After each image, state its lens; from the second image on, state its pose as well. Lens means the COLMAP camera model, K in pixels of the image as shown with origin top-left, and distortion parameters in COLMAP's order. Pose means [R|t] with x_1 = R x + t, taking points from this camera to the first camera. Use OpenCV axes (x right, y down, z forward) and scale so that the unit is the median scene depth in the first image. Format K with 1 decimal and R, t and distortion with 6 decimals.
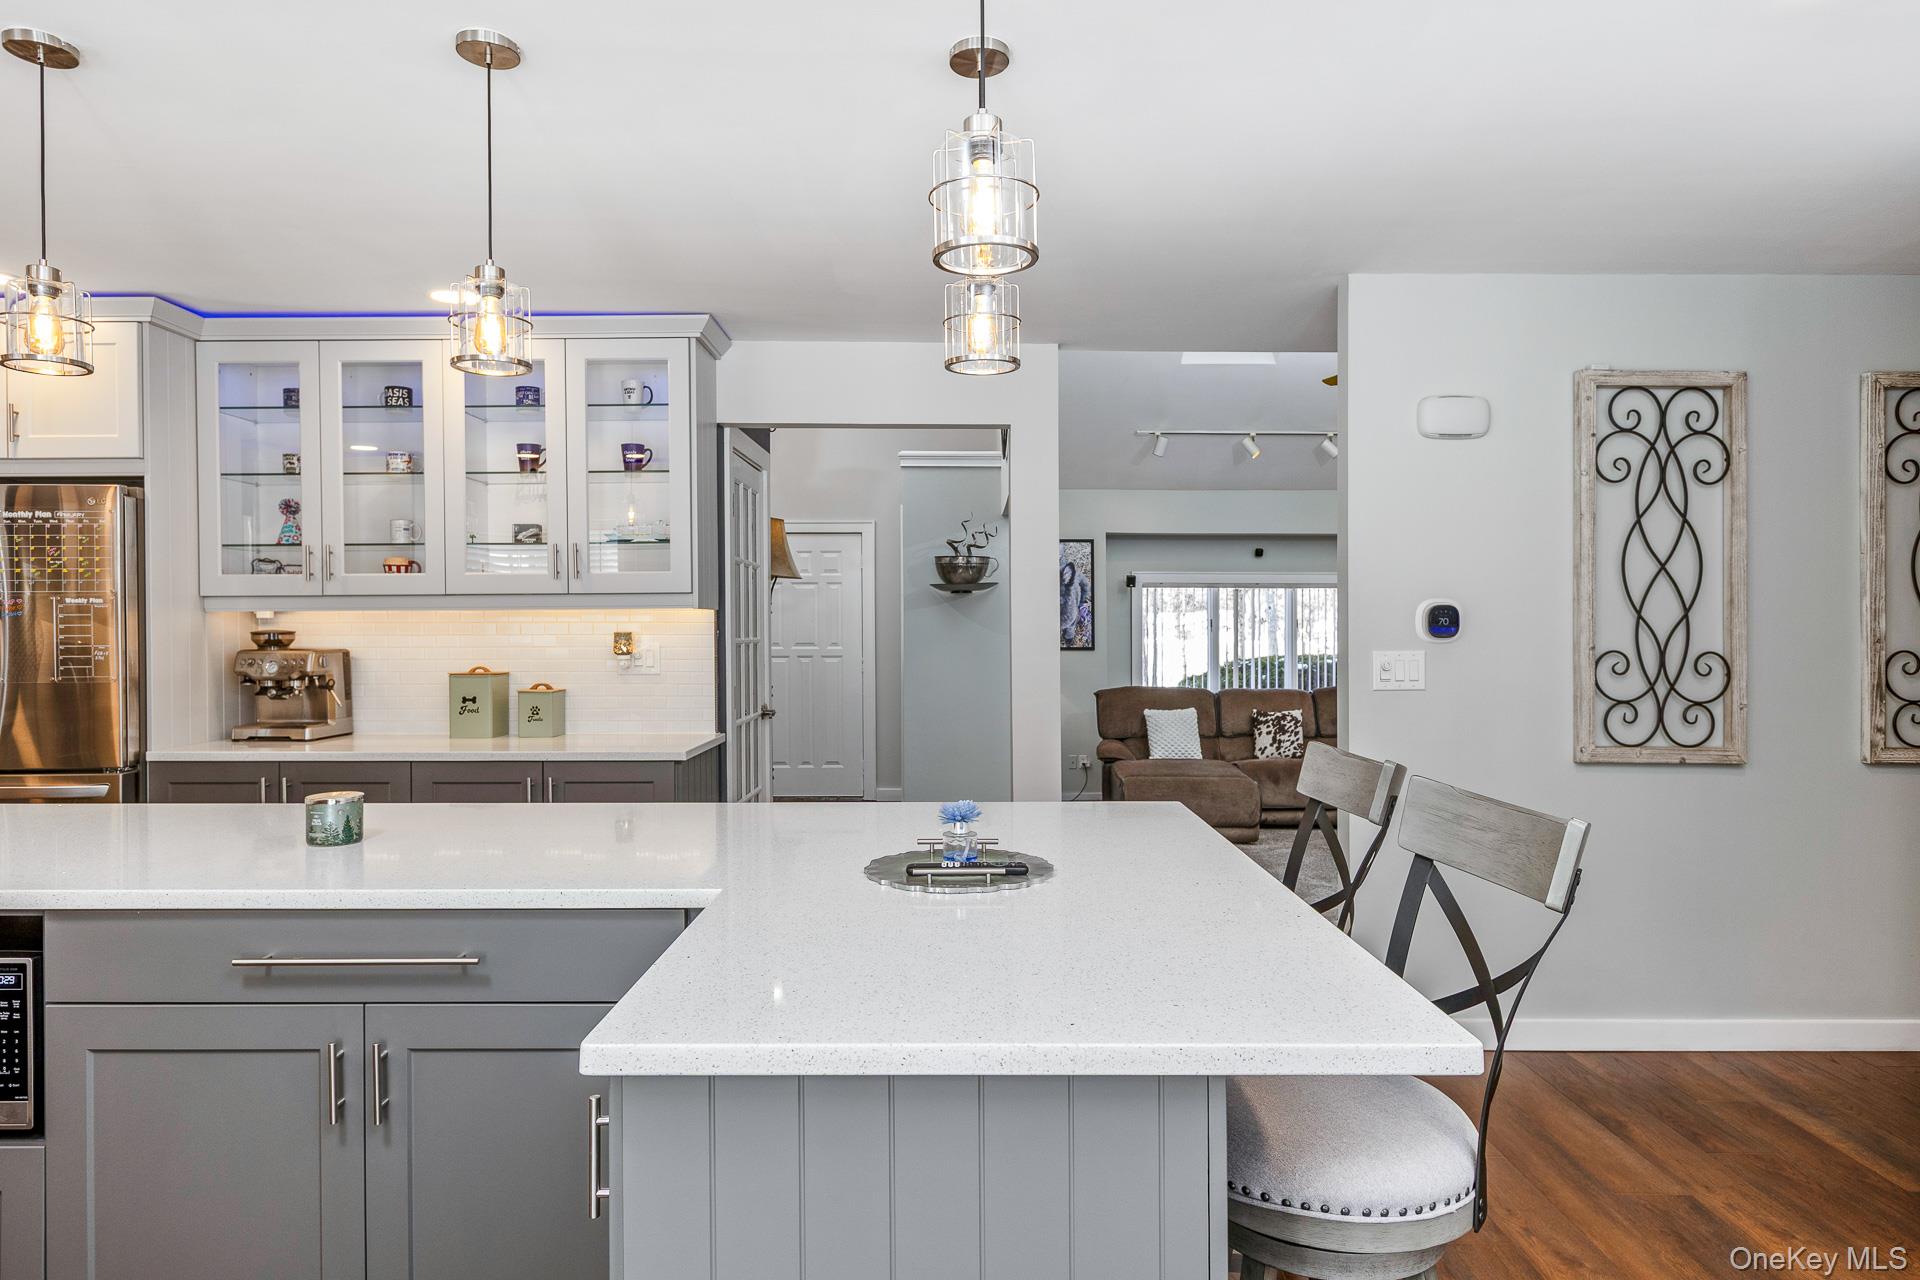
lens RADIAL K [[1201.0, 0, 953.9], [0, 1201.0, 650.5], [0, 0, 1]] dist [0.007757, 0.006555]
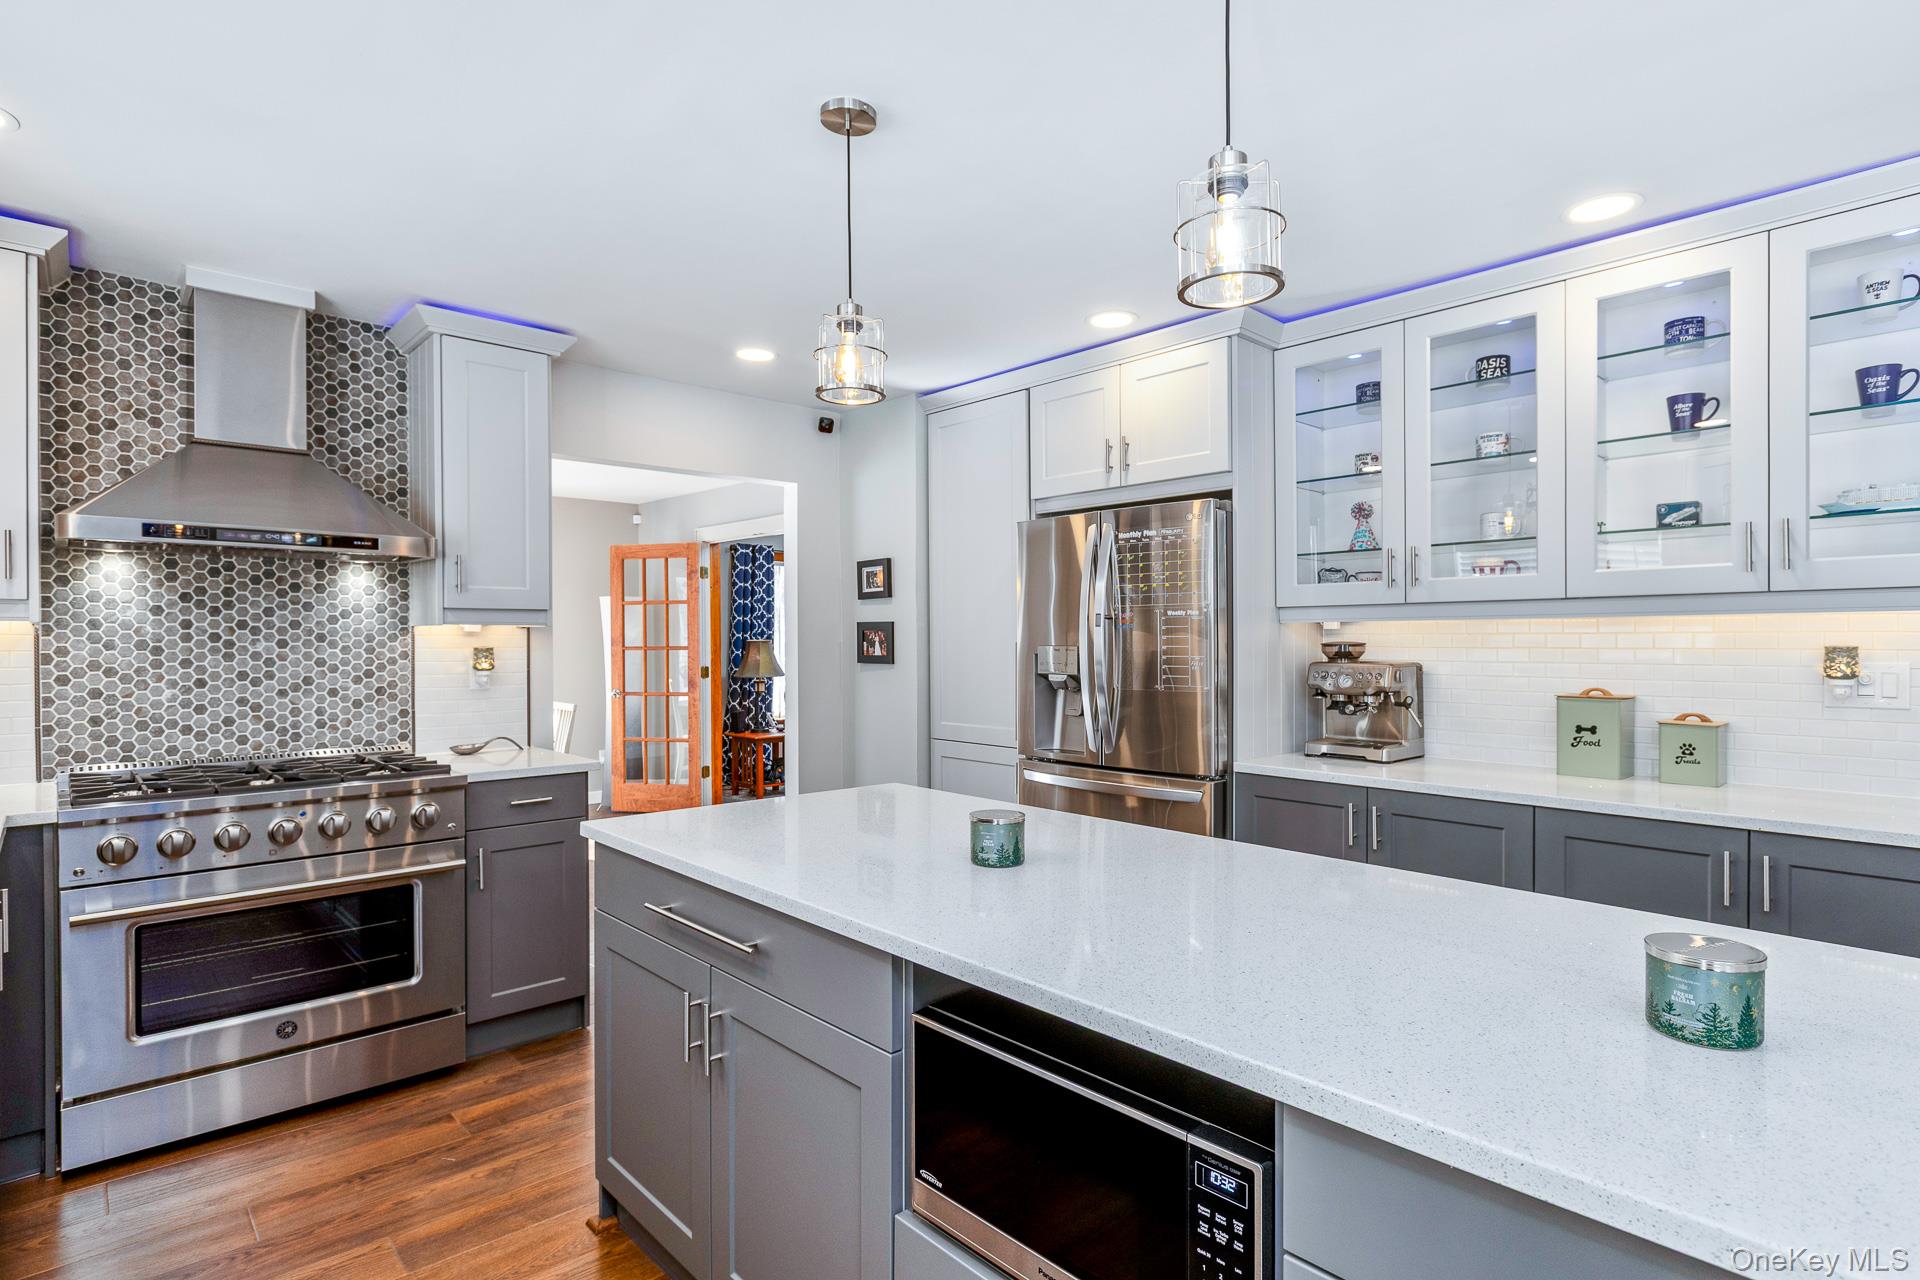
lens RADIAL K [[961.1, 0, 982.3], [0, 961.1, 645.5], [0, 0, 1]] dist [0.022027, -0.005601]
pose [[0.727416, 0.005733, -0.686173, -0.256603], [-0.014650, 0.999867, -0.007177, -0.004402], [0.686040, 0.015274, 0.727403, 0.260377]]
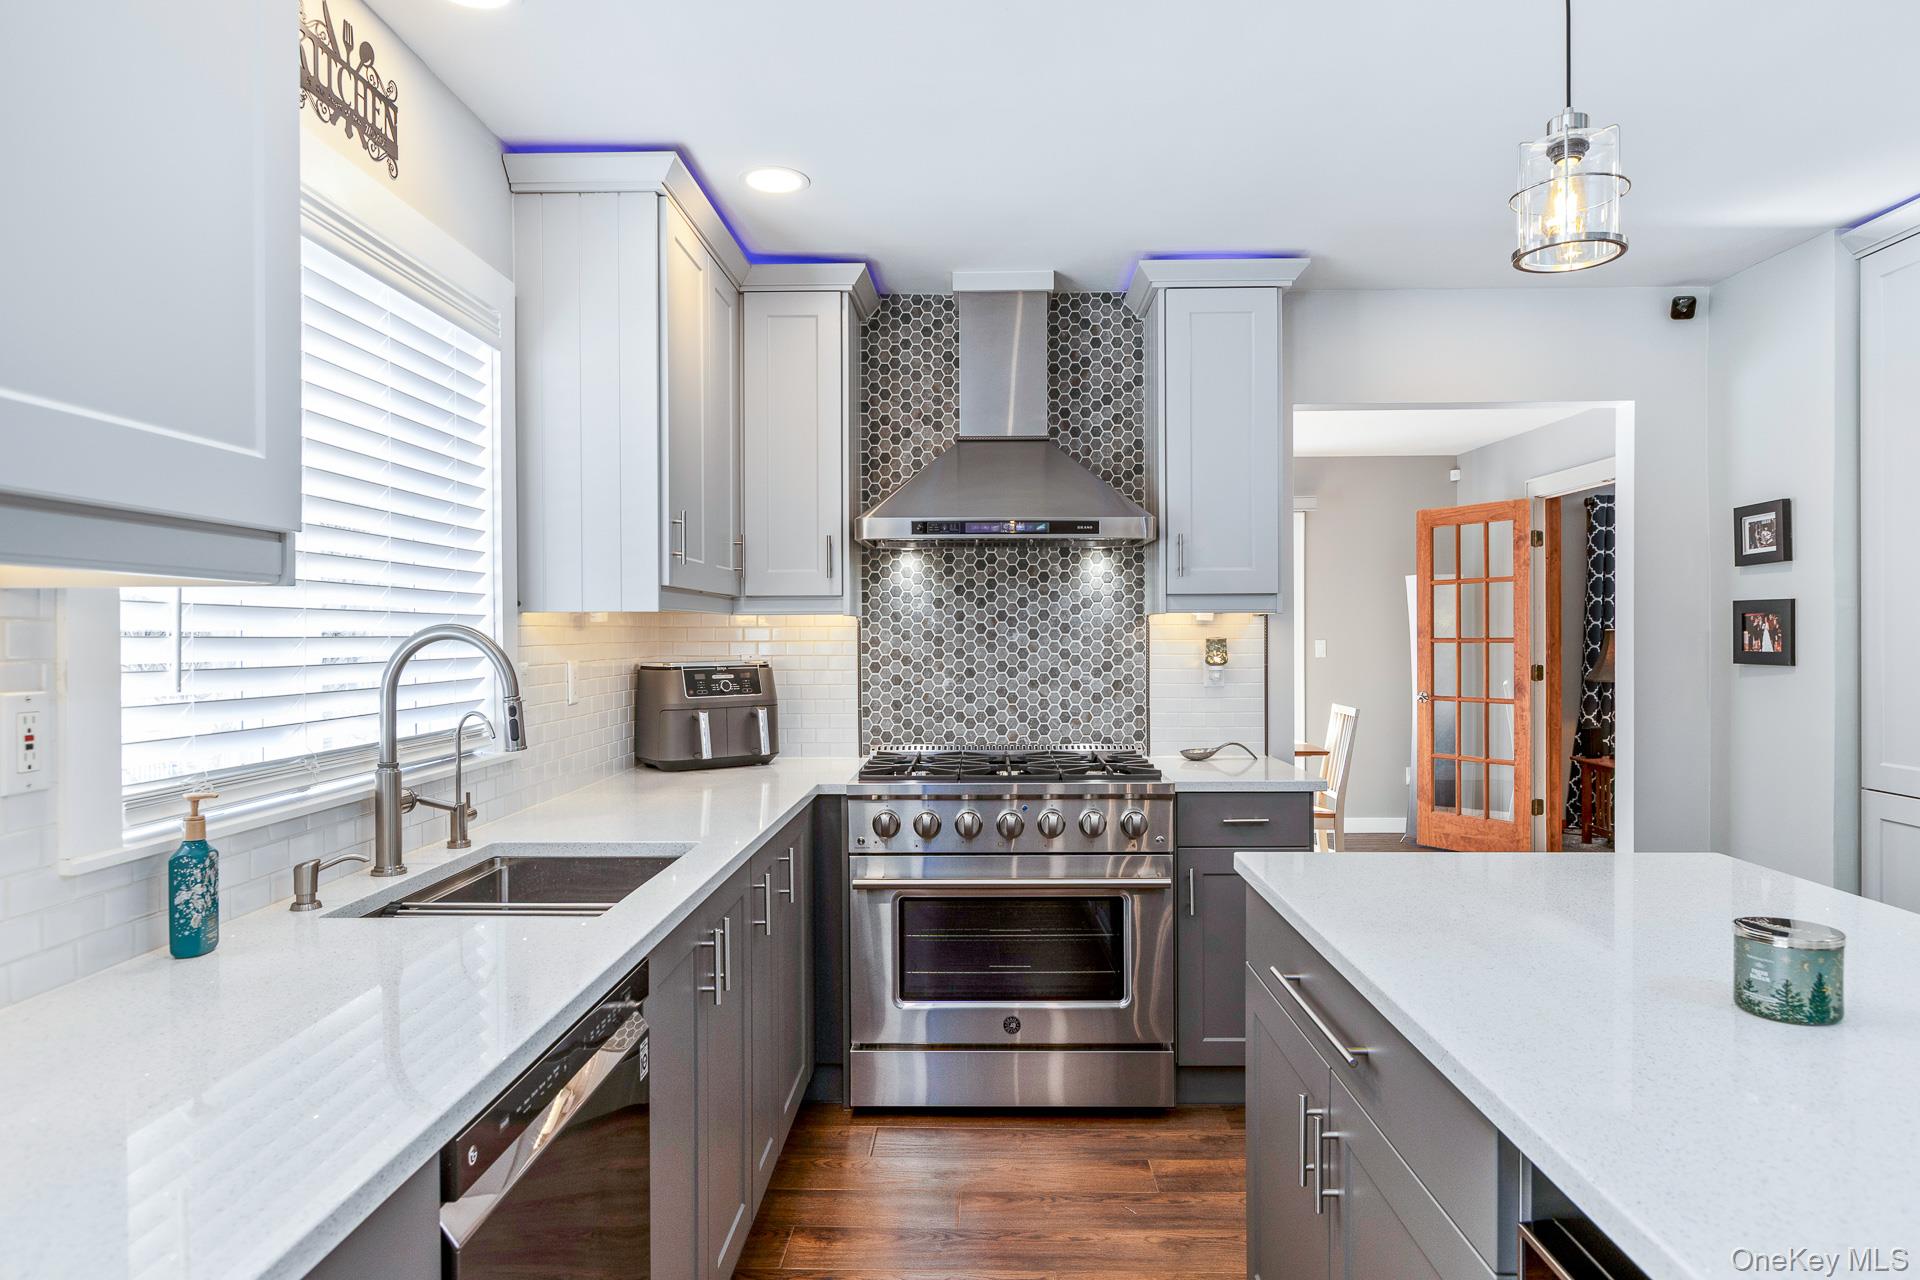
lens RADIAL K [[1201.0, 0, 995.0], [0, 1201.0, 641.4], [0, 0, 1]] dist [0.007757, 0.006555]
pose [[0.060164, 0.009412, -0.998144, -0.250582], [-0.015980, 0.999836, 0.008465, -0.005190], [0.998061, 0.015441, 0.060305, 0.348647]]
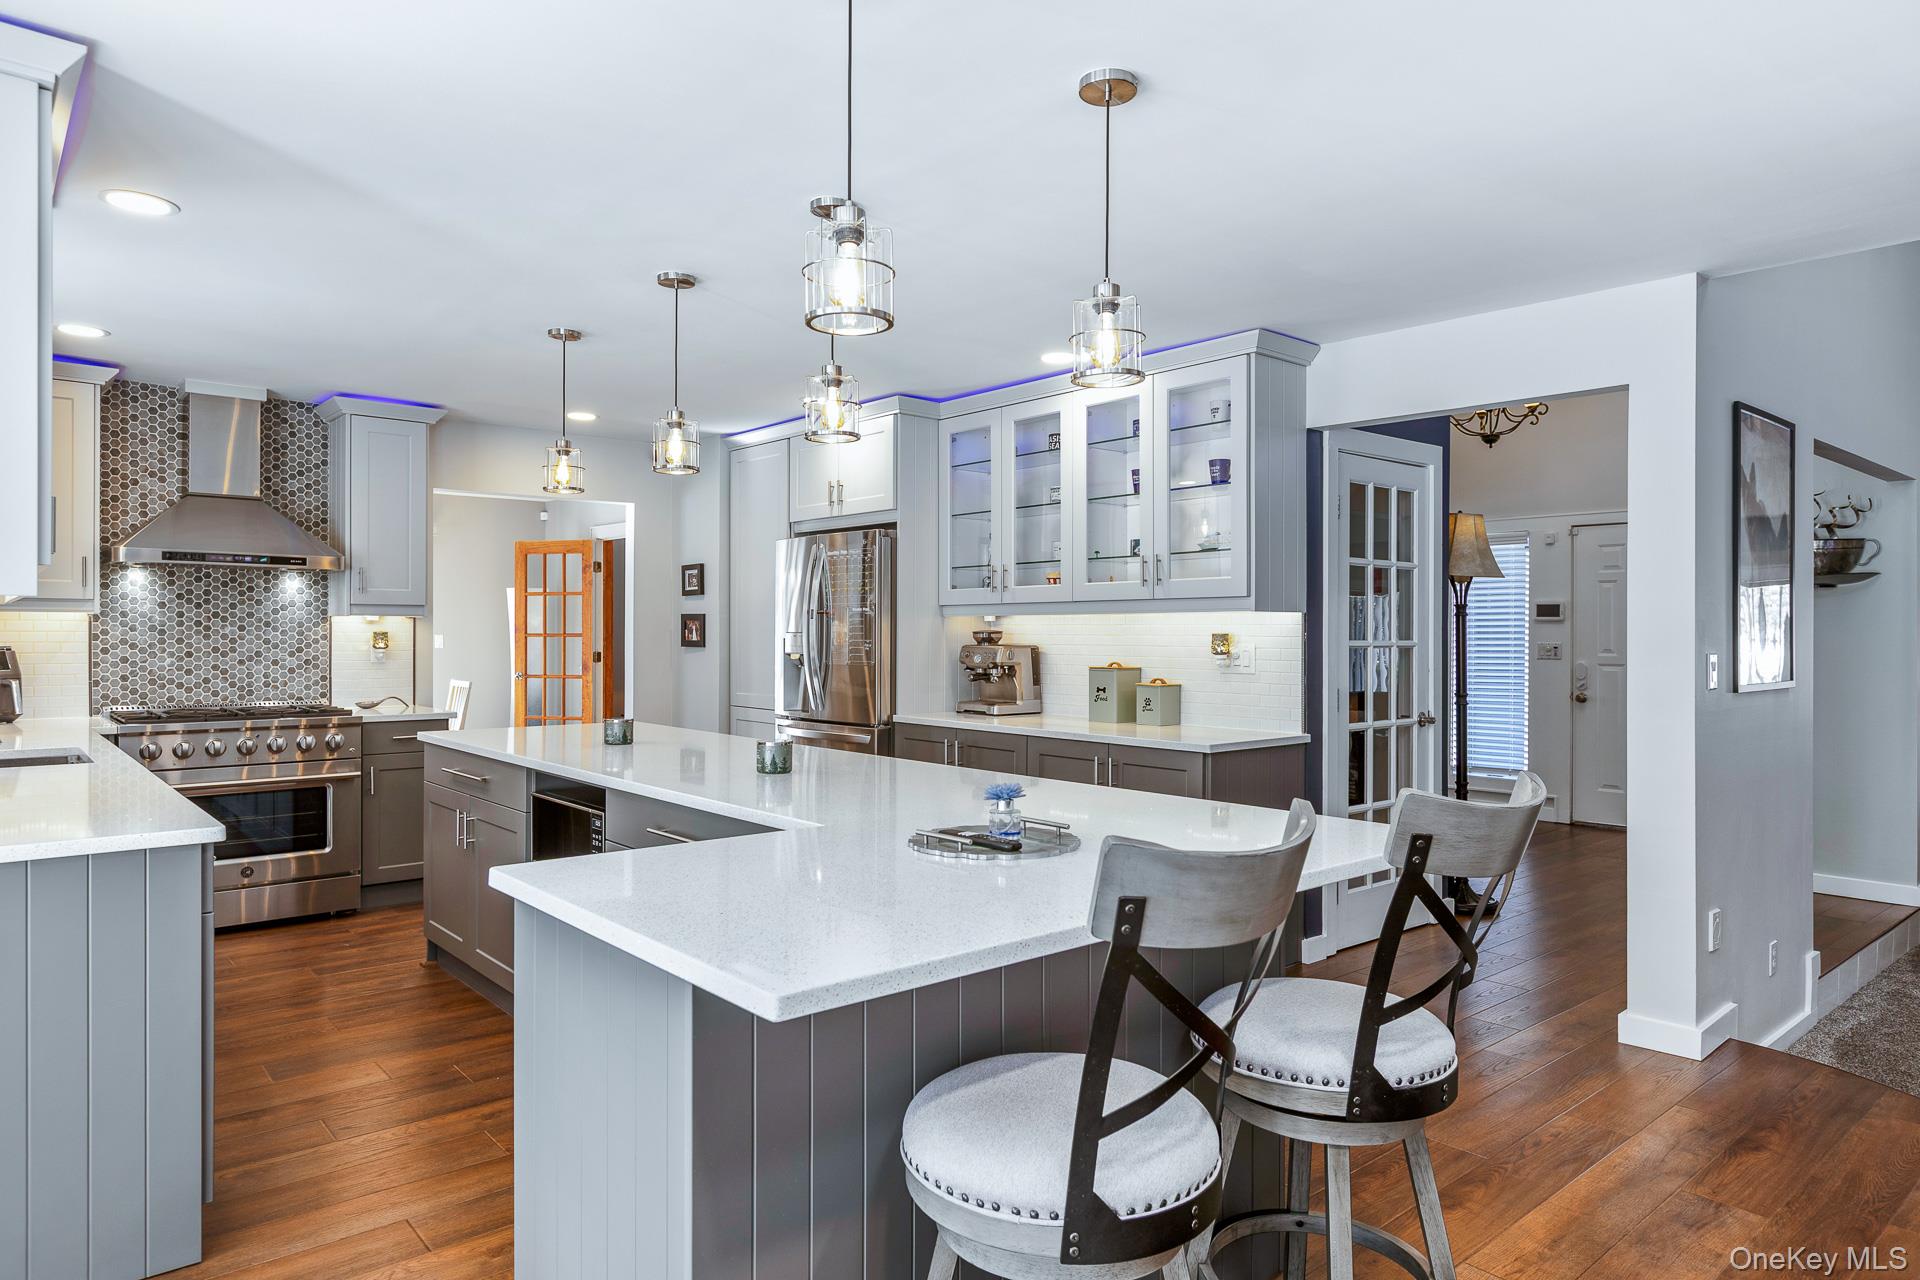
lens RADIAL K [[1201.0, 0, 999.5], [0, 1201.0, 633.6], [0, 0, 1]] dist [0.007757, 0.006555]
pose [[0.698761, 0.006345, -0.715327, 0.376809], [-0.020175, 0.999738, -0.010841, 0.000421], [0.715070, 0.022007, 0.698706, 0.102565]]
